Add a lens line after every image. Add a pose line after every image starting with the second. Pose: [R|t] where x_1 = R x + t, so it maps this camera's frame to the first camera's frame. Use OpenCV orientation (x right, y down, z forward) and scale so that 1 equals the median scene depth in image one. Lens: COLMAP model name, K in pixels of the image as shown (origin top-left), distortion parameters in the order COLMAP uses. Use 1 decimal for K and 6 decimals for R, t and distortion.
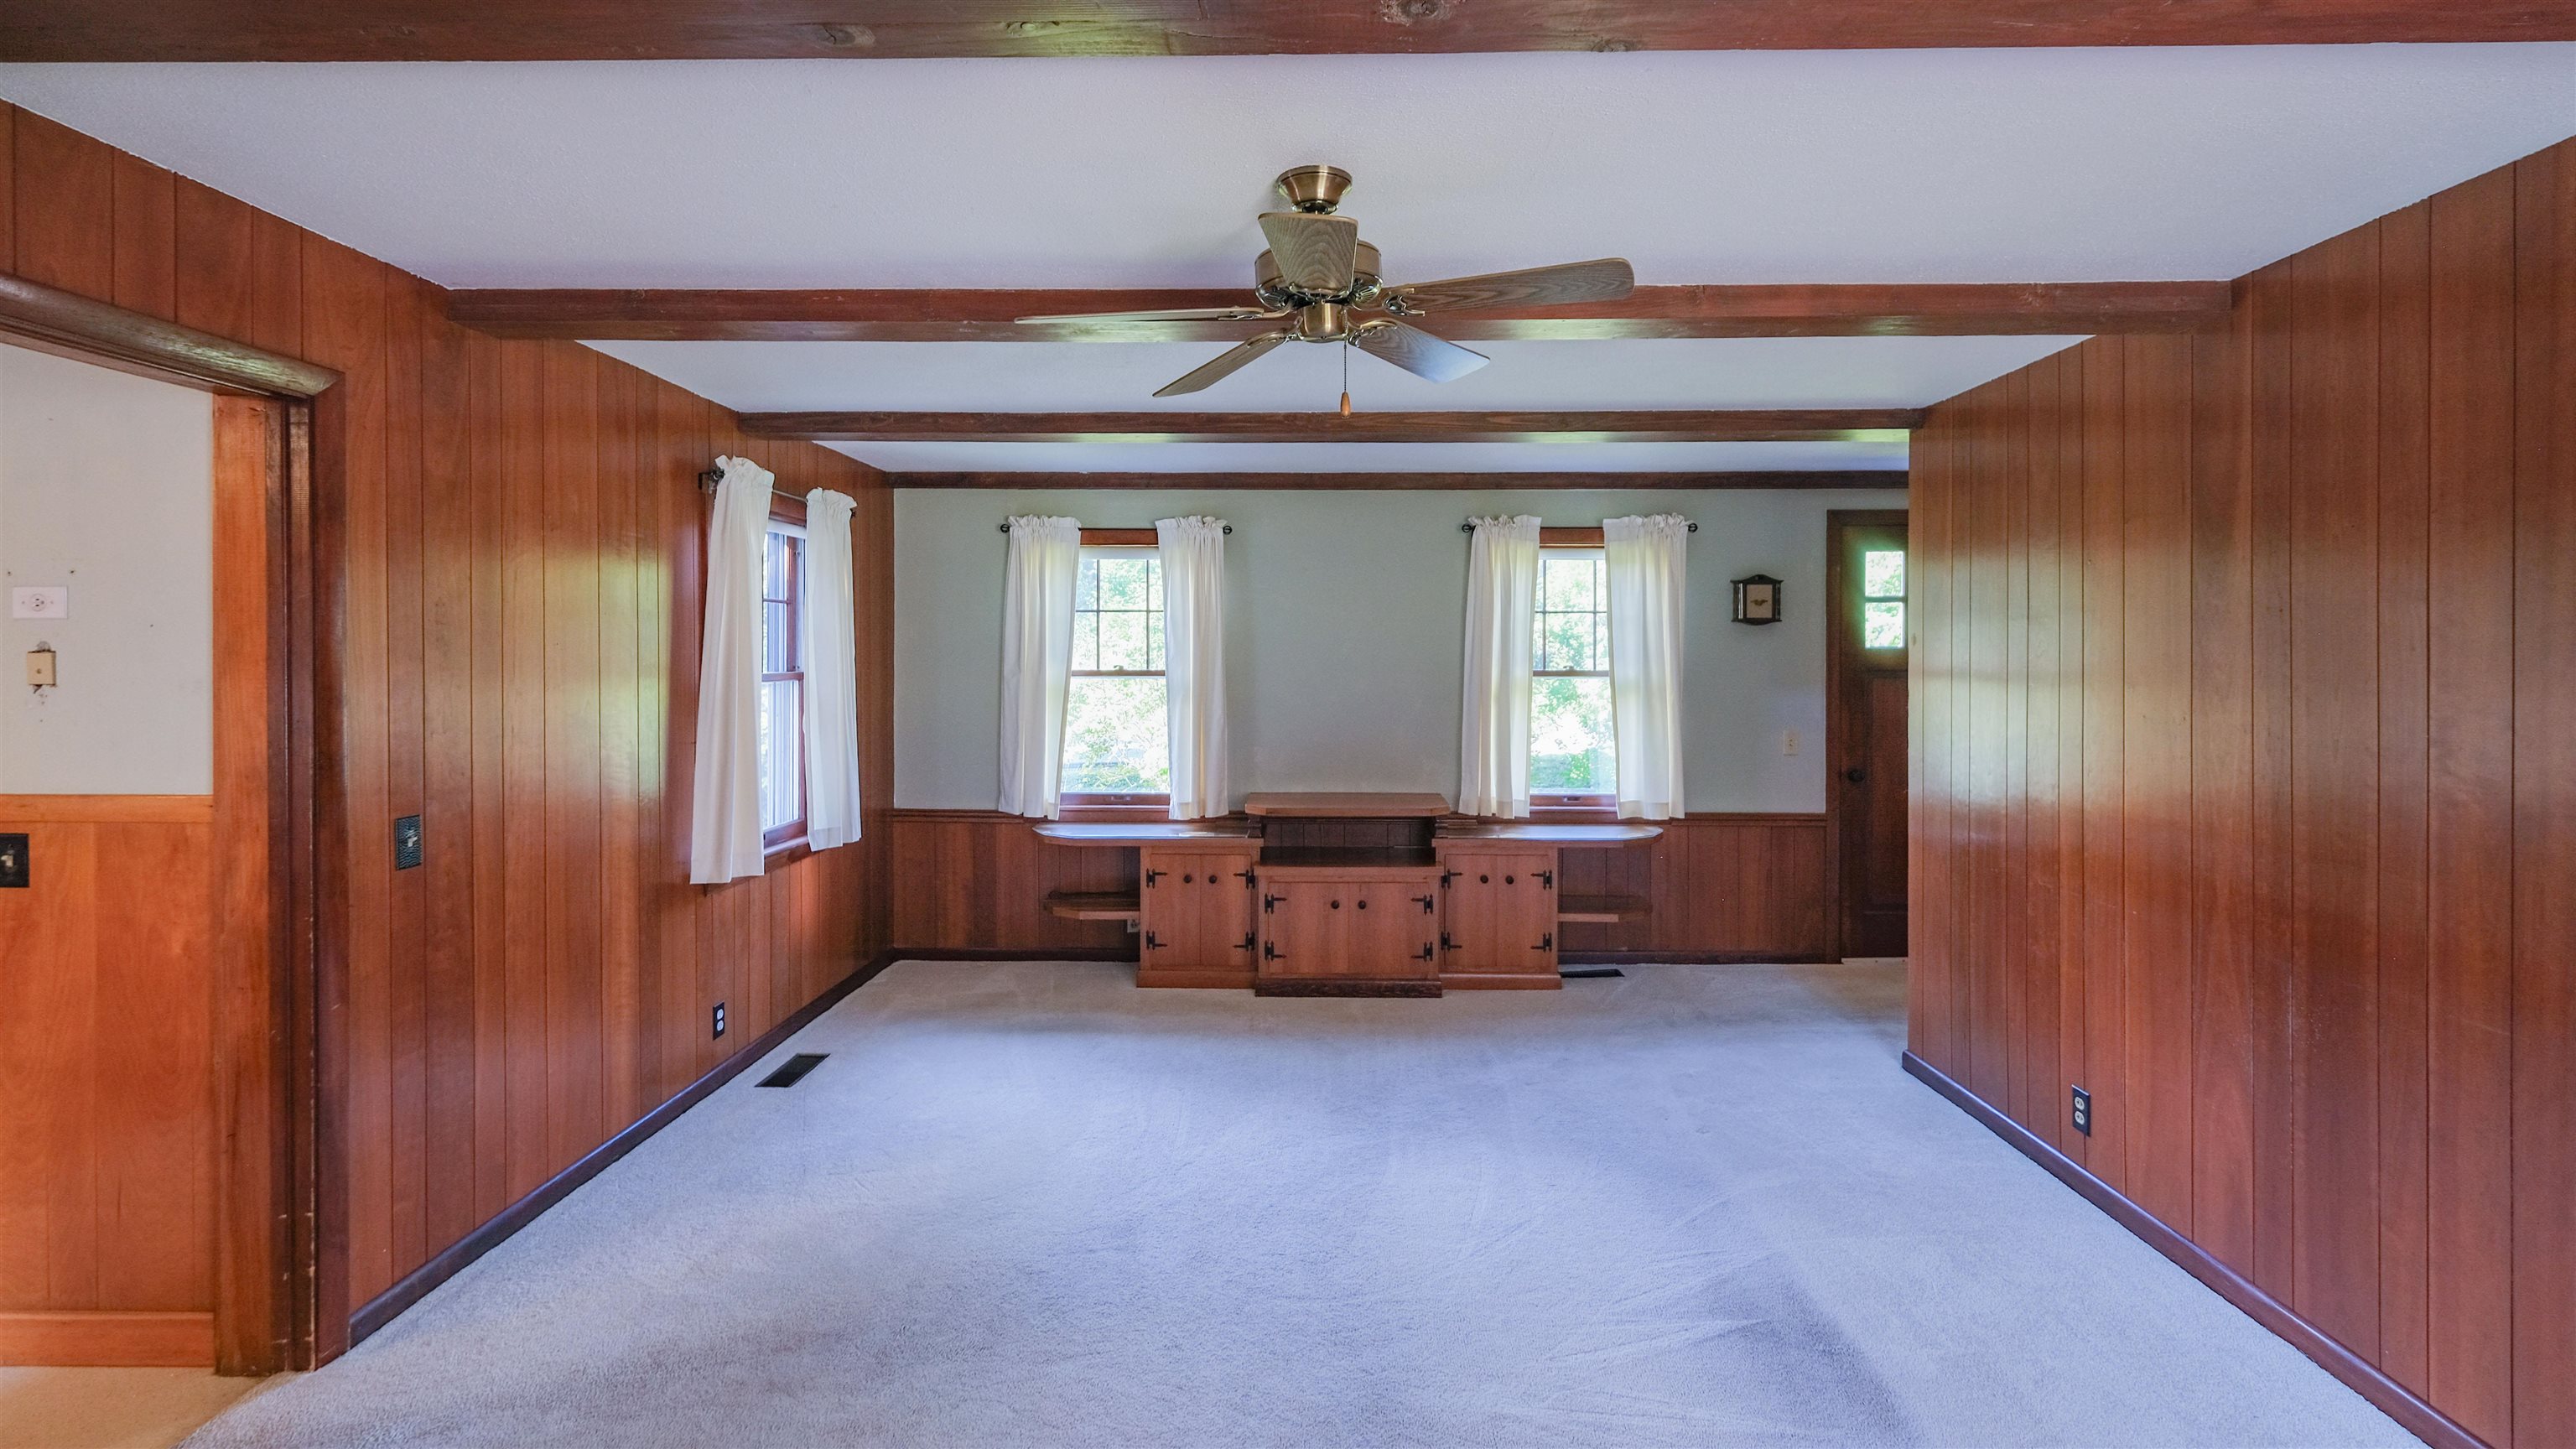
lens RADIAL K [[1128.5, 0, 1283.1], [0, 1128.5, 659.4], [0, 0, 1]] dist [0.001582, -0.000202]
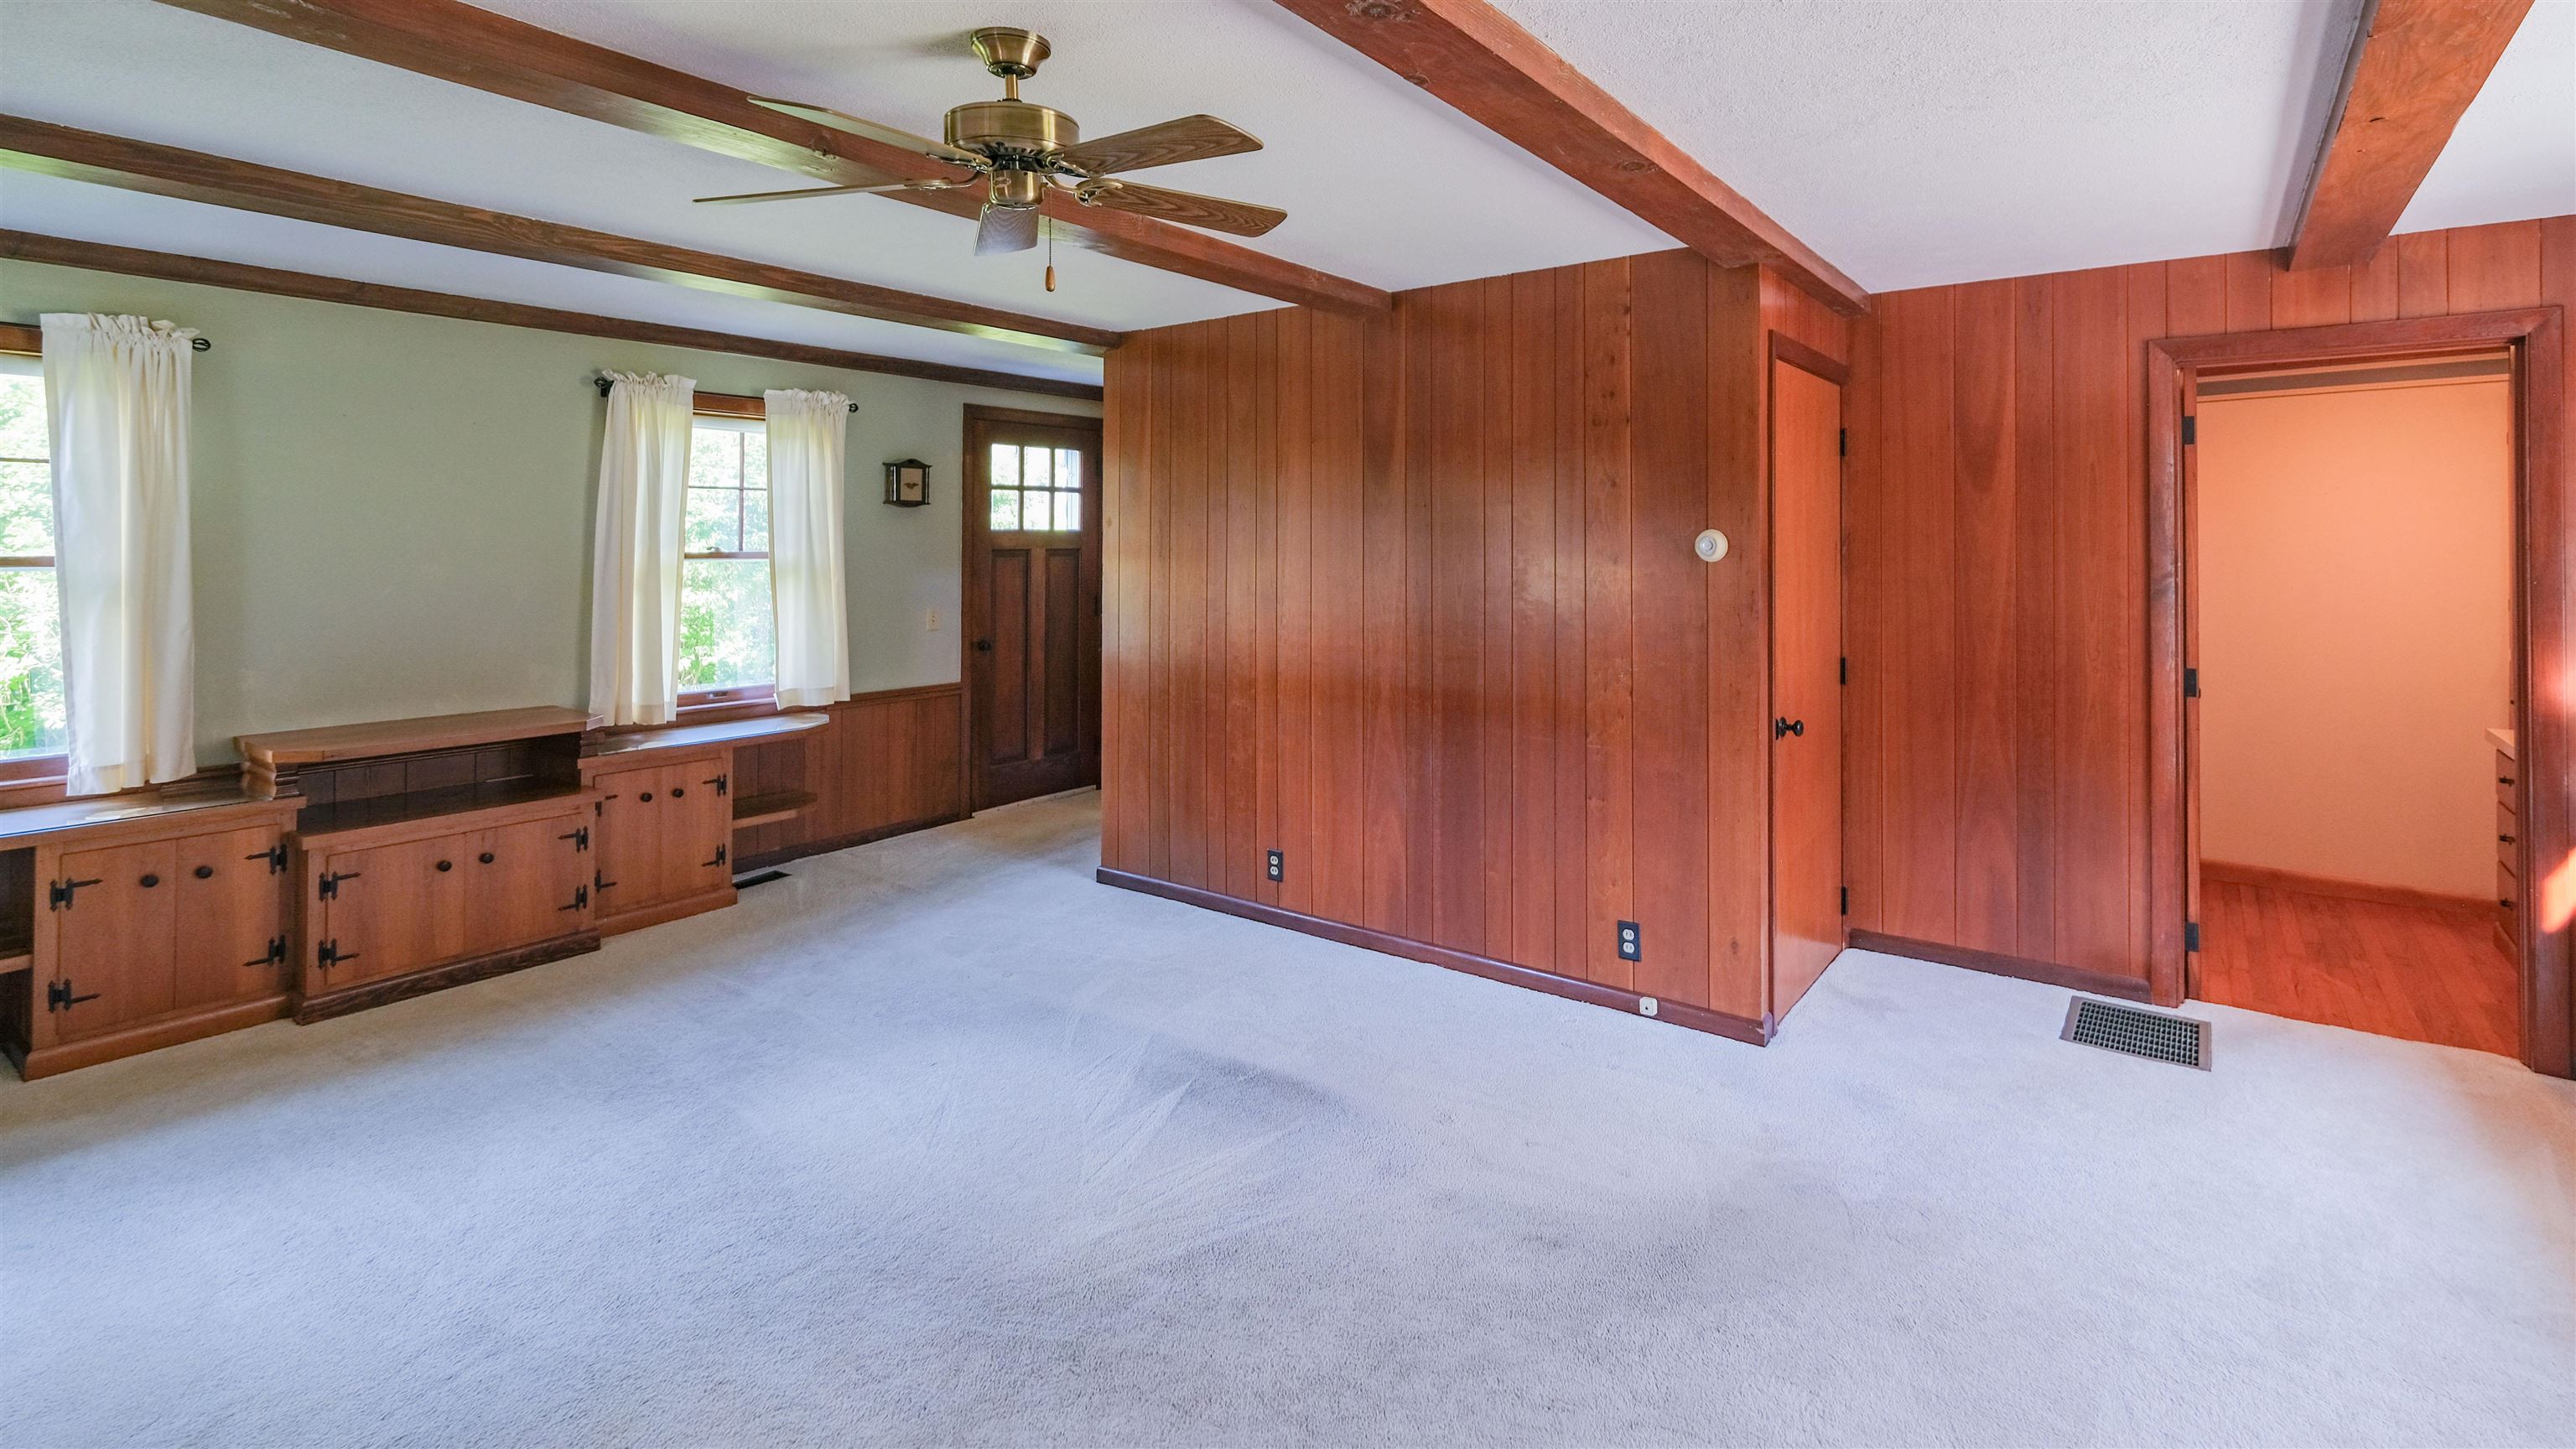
lens RADIAL K [[1180.9, 0, 1289.1], [0, 1180.9, 531.9], [0, 0, 1]] dist [0.000588, -0.000584]
pose [[0.580717, 0.007880, 0.814067, -0.268599], [0.001992, 0.999936, -0.011101, 0.005229], [-0.814103, 0.008068, 0.580664, 0.085450]]
